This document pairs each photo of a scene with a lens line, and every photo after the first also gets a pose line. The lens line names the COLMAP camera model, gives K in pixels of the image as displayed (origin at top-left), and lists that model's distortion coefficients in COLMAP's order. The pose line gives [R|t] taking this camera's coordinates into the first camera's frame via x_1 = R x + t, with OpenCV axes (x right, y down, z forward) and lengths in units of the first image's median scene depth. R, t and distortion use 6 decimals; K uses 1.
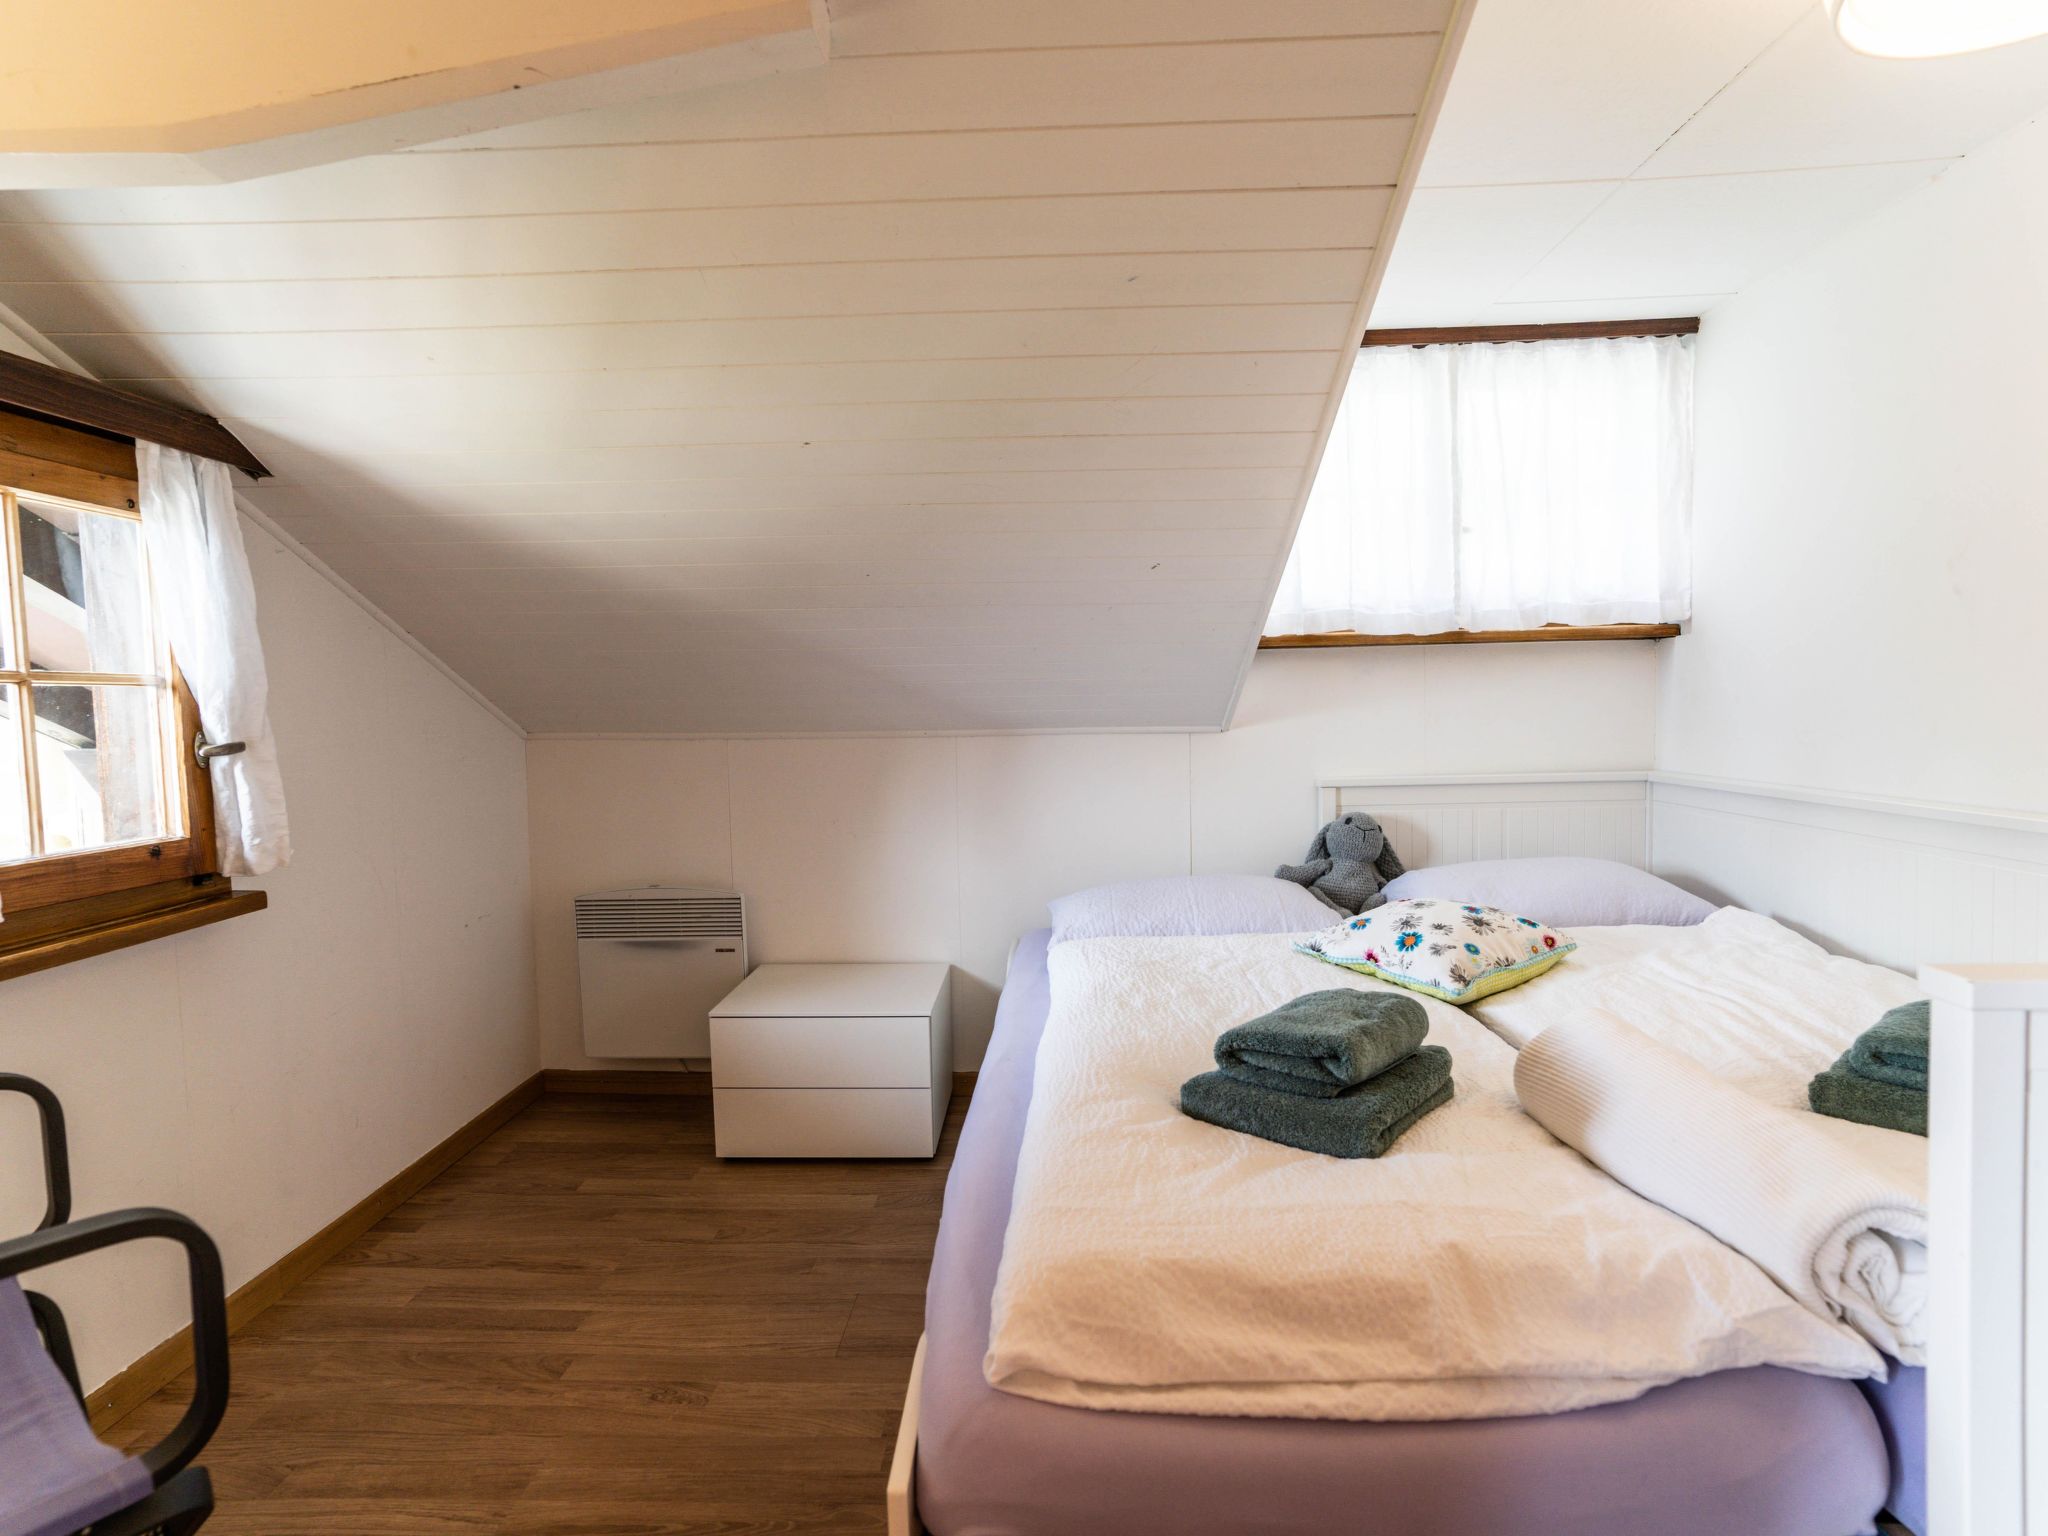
lens RADIAL K [[1122.5, 0, 1023.0], [0, 1122.5, 763.5], [0, 0, 1]] dist [-0.072500, 0.055036]
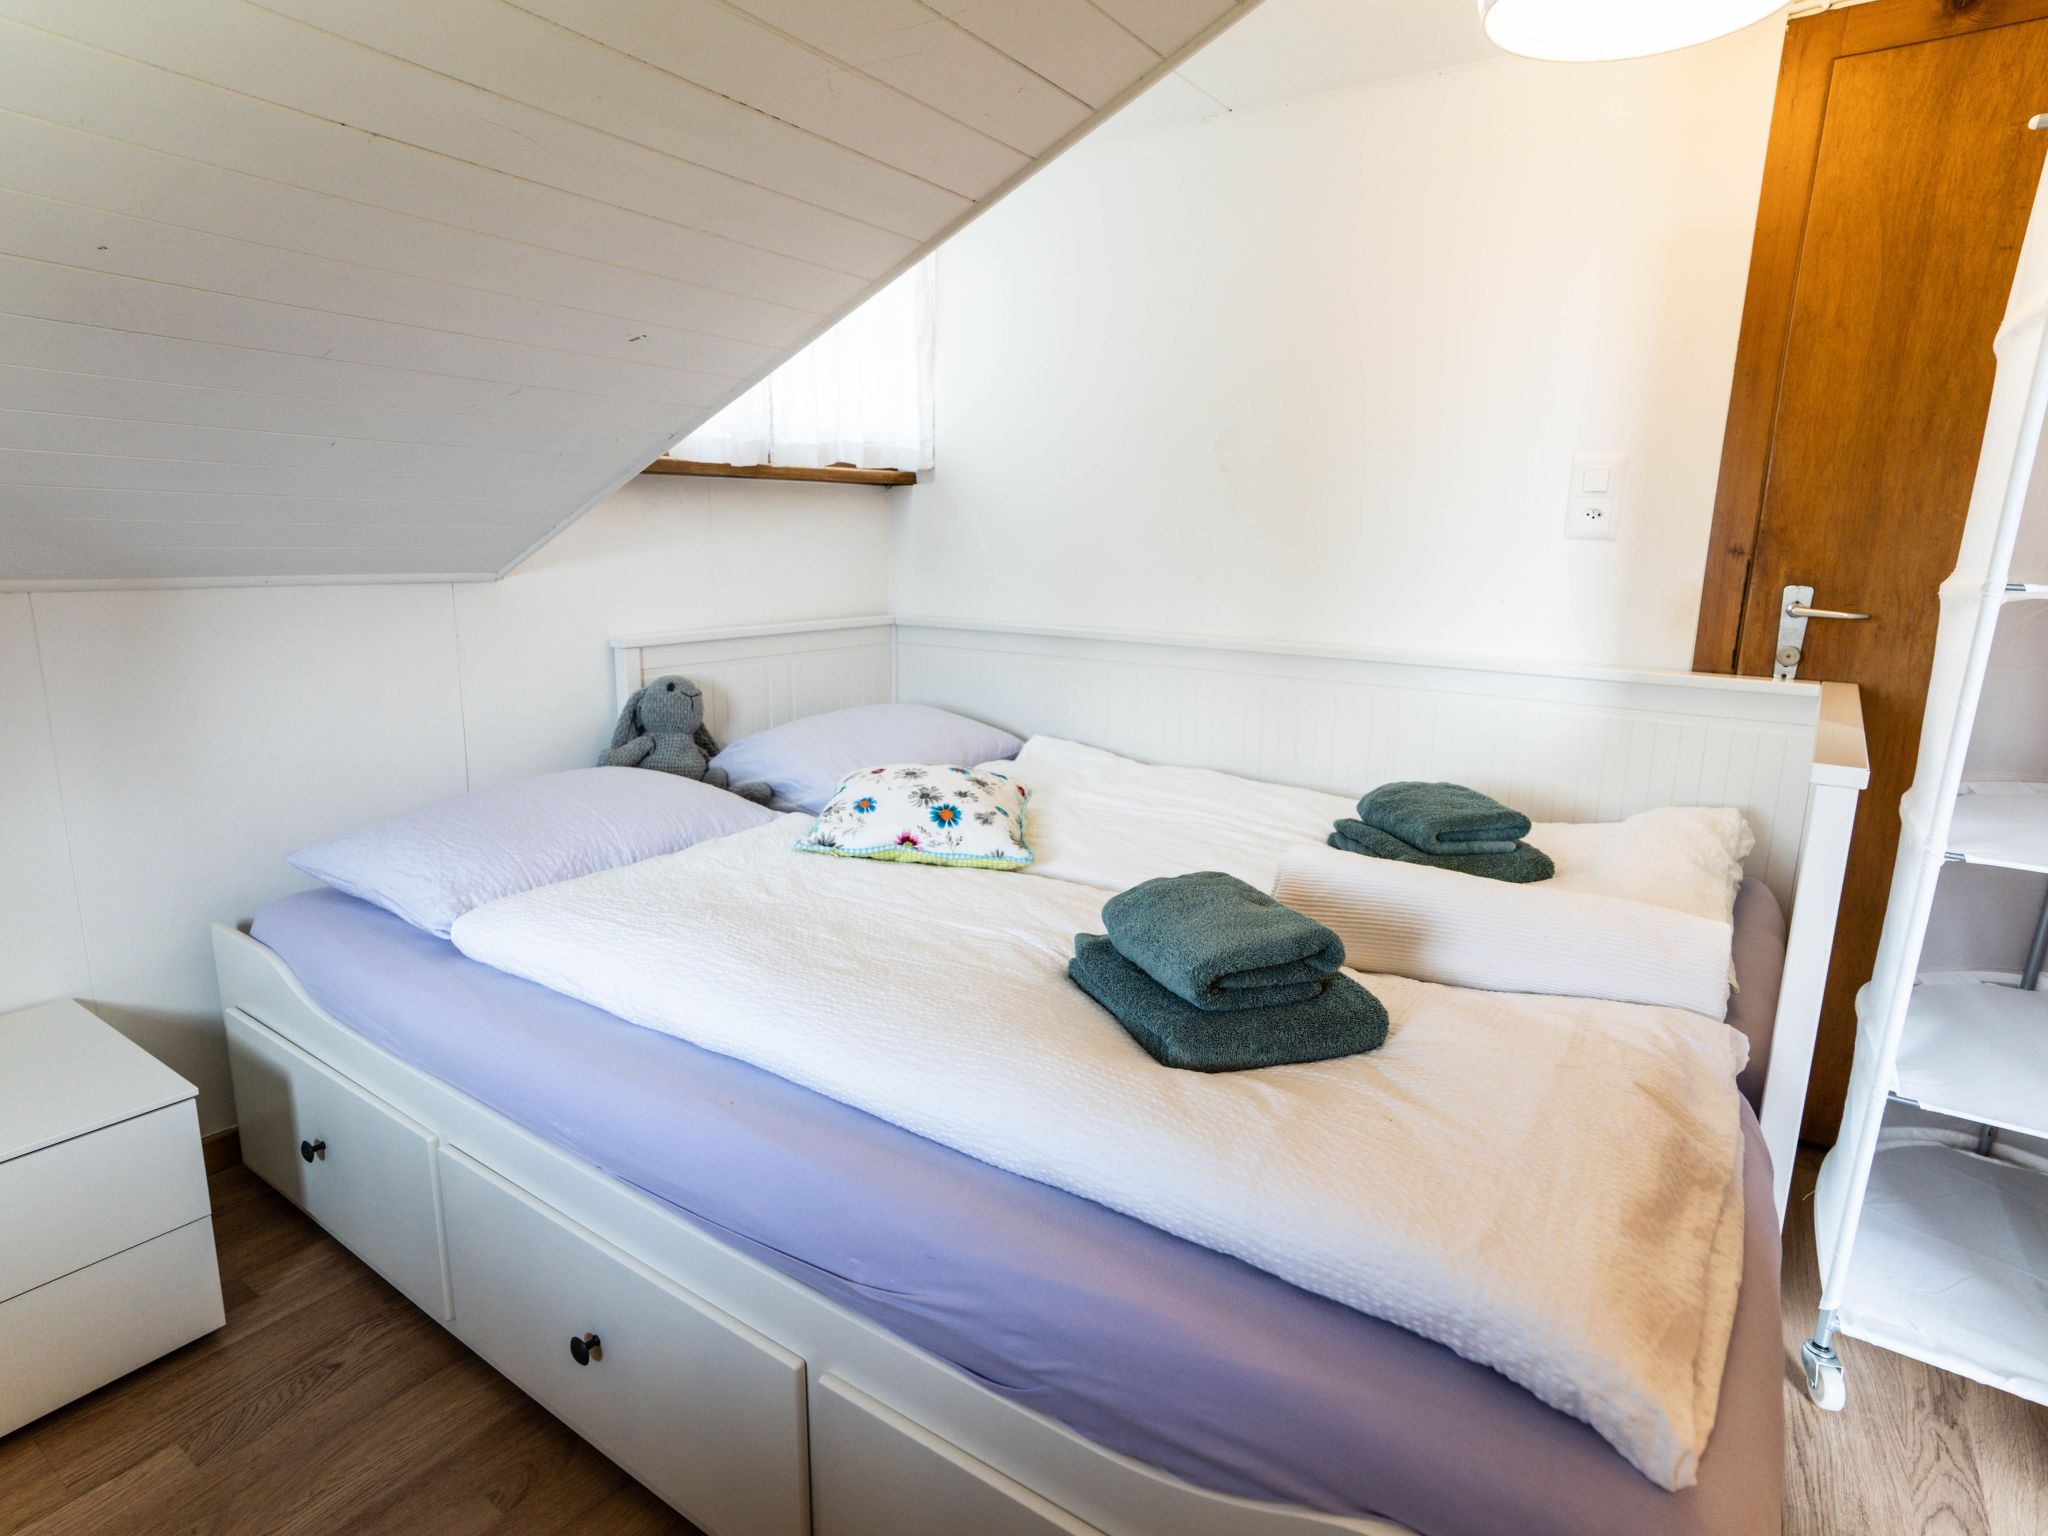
lens RADIAL K [[1122.5, 0, 1023.0], [0, 1122.5, 763.5], [0, 0, 1]] dist [-0.072500, 0.055036]
pose [[0.539622, -0.139738, 0.830229, -0.273202], [0.019095, 0.987907, 0.153866, -0.015834], [-0.841691, -0.067176, 0.535765, 0.336034]]
